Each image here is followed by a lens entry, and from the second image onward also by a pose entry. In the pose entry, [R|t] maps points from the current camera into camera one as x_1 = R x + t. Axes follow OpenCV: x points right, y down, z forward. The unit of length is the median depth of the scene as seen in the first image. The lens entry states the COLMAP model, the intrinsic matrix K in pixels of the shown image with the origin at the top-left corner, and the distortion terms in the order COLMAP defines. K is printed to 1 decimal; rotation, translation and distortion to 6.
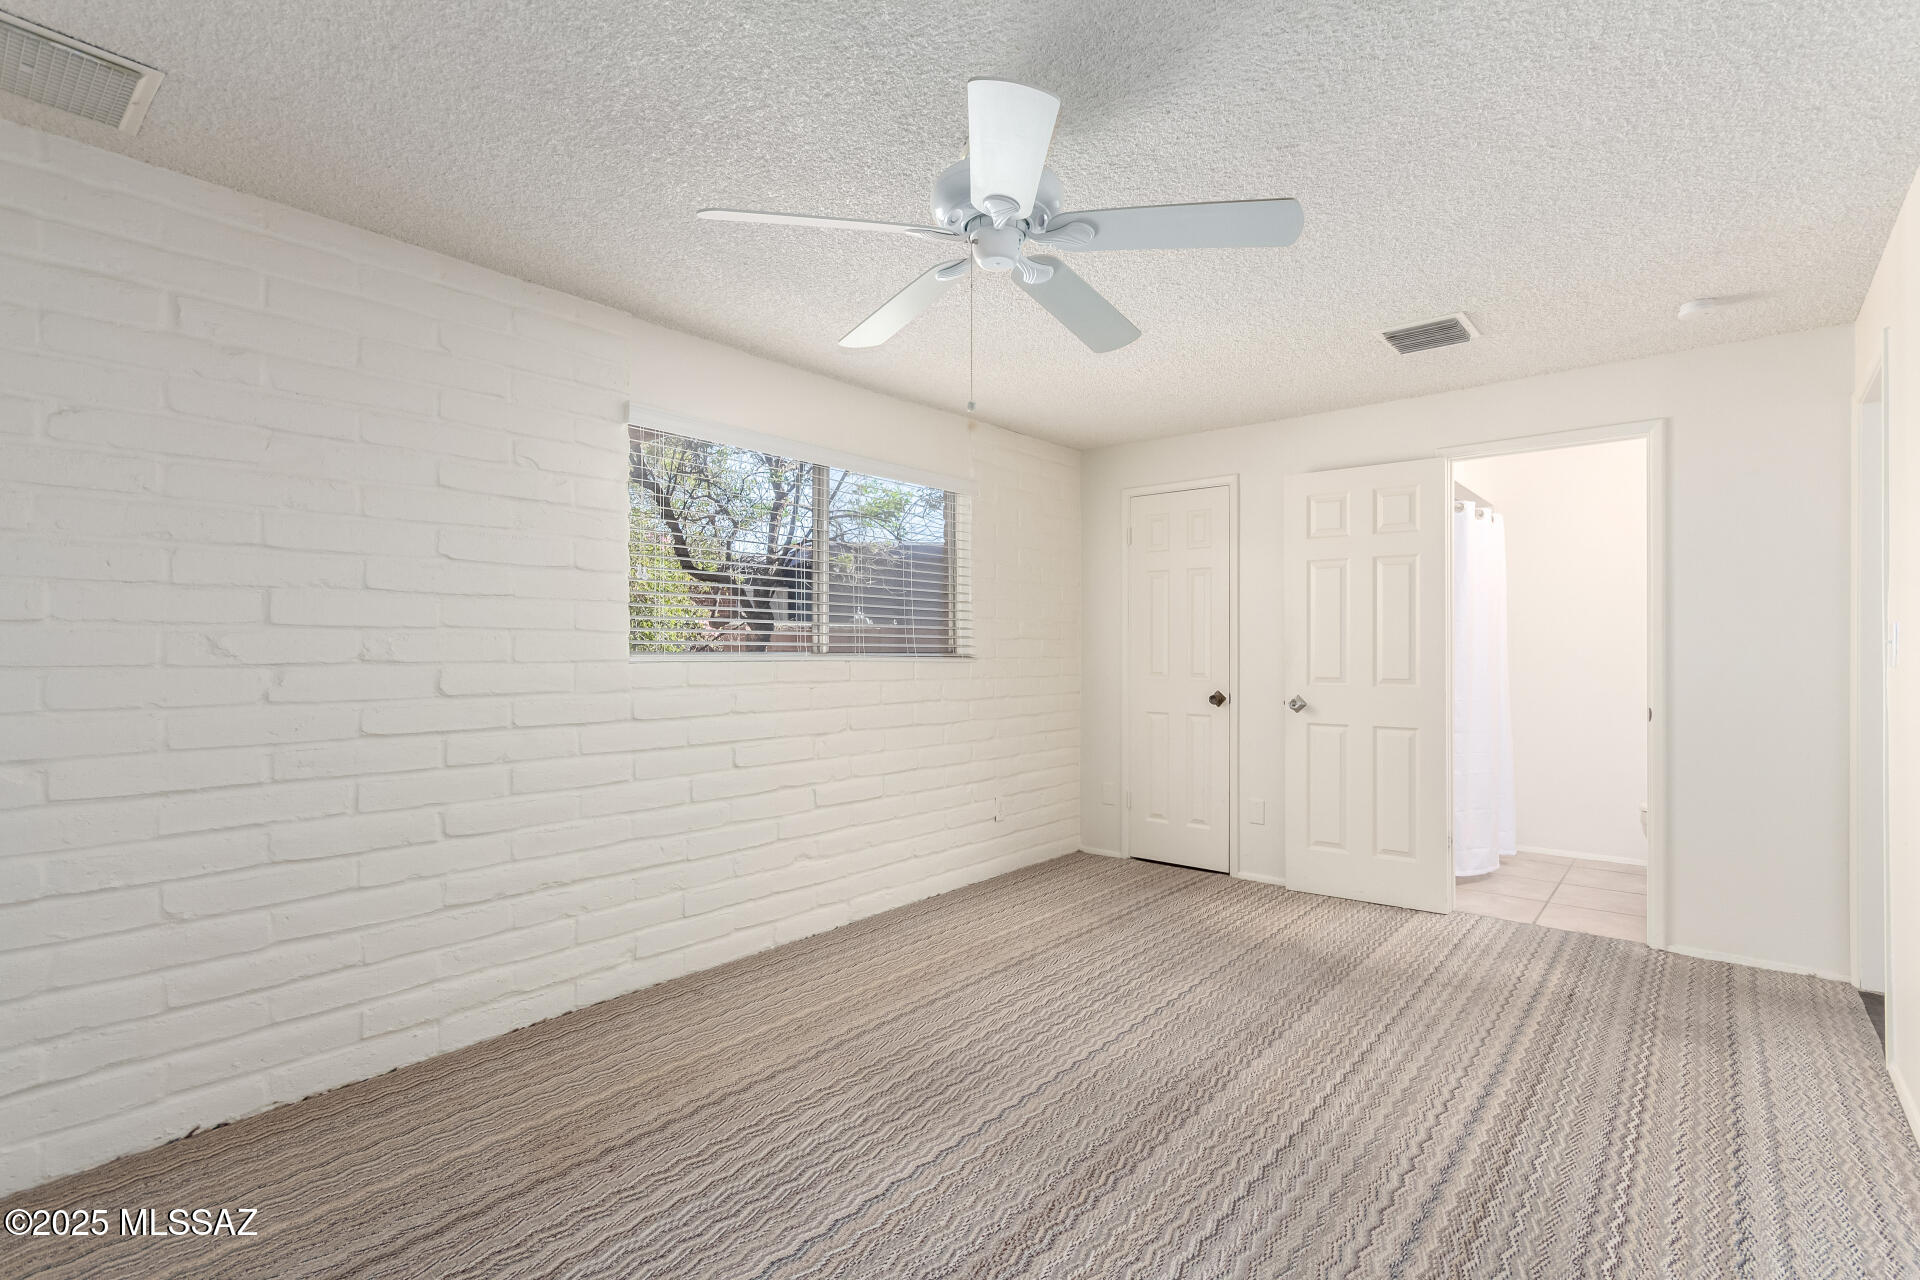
lens RADIAL K [[890.2, 0, 961.0], [0, 890.2, 643.8], [0, 0, 1]] dist [-0.001236, 0.000442]
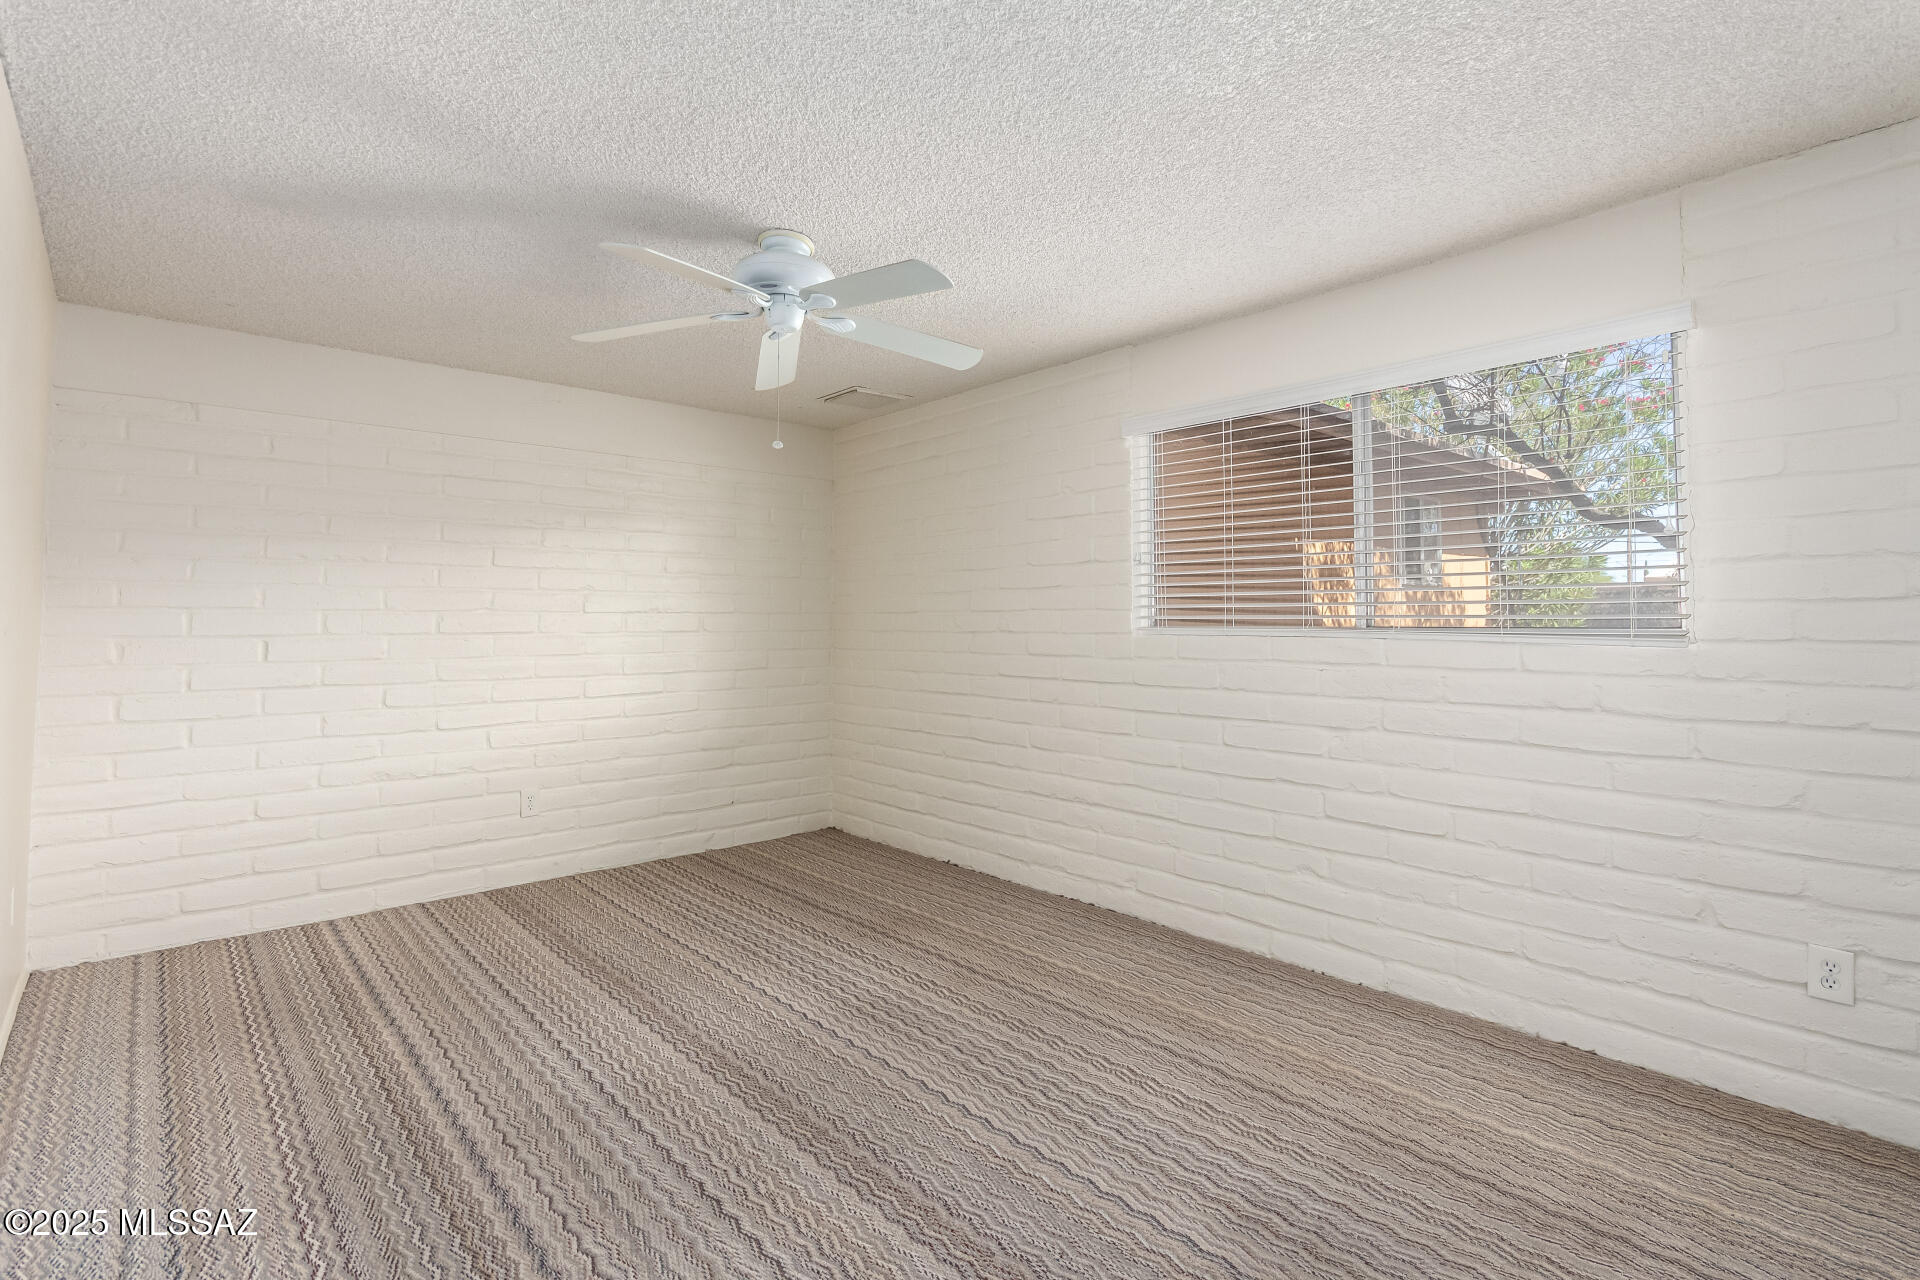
lens RADIAL K [[890.2, 0, 972.6], [0, 890.2, 707.6], [0, 0, 1]] dist [-0.001236, 0.000442]
pose [[-0.120481, 0.097726, -0.987894, 0.865446], [0.008119, 0.995206, 0.097459, 0.002385], [0.992682, 0.003722, -0.120697, 1.022674]]
